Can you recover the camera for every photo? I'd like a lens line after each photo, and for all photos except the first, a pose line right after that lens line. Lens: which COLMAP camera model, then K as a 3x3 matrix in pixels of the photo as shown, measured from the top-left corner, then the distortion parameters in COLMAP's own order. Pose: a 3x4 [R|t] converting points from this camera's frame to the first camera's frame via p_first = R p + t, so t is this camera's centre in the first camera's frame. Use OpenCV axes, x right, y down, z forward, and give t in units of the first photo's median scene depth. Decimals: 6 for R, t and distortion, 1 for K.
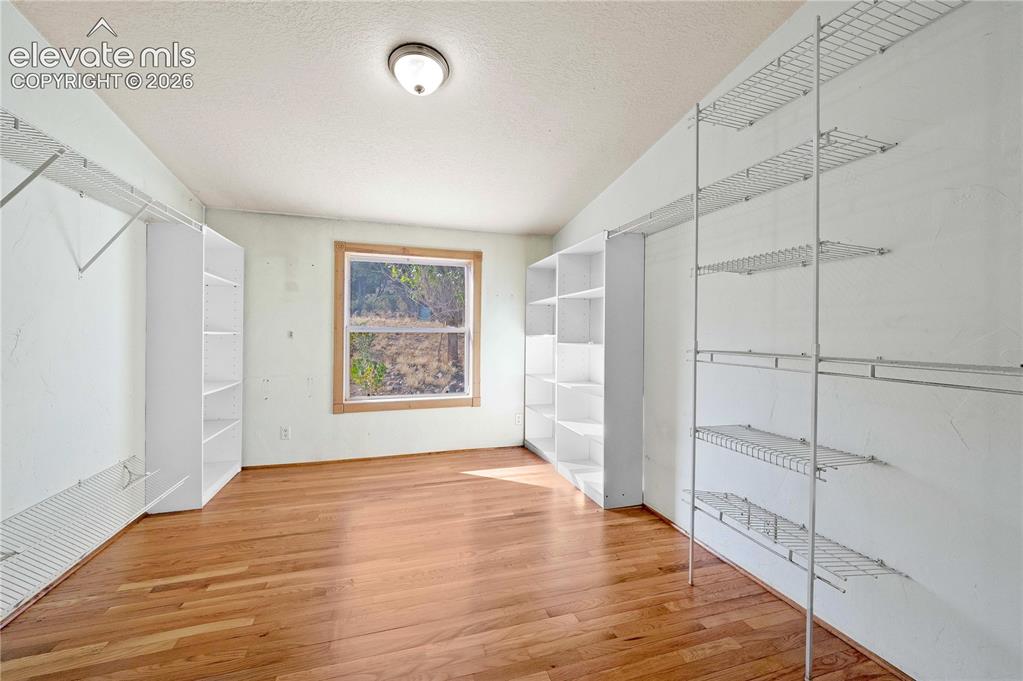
lens RADIAL K [[403.4, 0, 509.0], [0, 403.4, 334.3], [0, 0, 1]] dist [-0.002166, 0.000083]
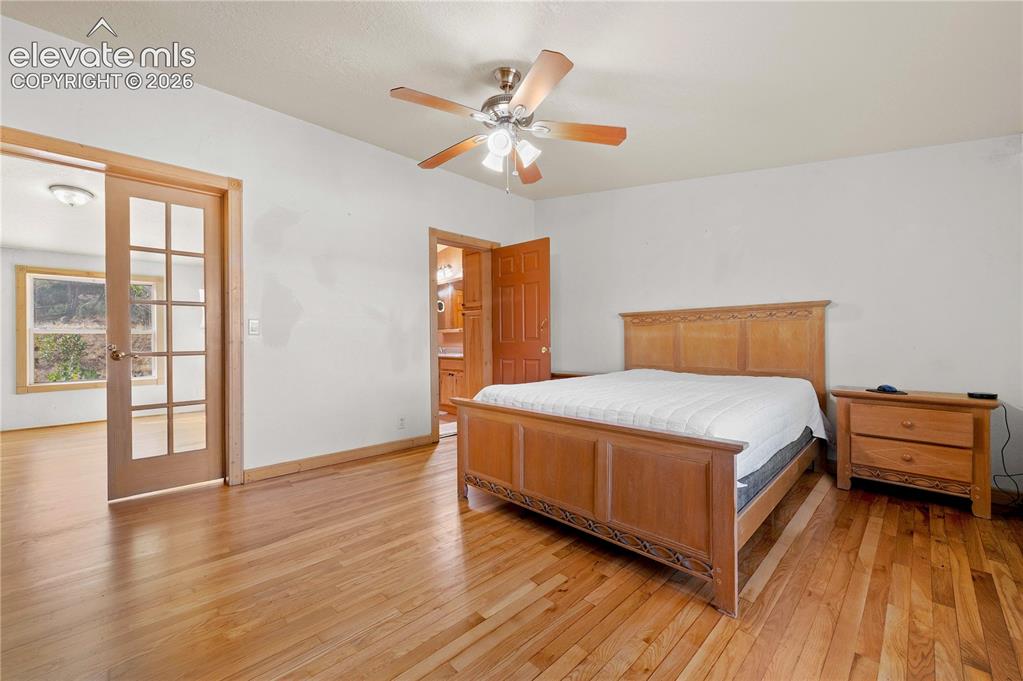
lens RADIAL K [[403.4, 0, 513.4], [0, 403.4, 343.5], [0, 0, 1]] dist [-0.002166, 0.000083]
pose [[0.893013, -0.017465, 0.449692, 0.416814], [0.016787, 0.999844, 0.005496, 0.045106], [-0.449718, 0.002641, 0.893167, -0.885428]]
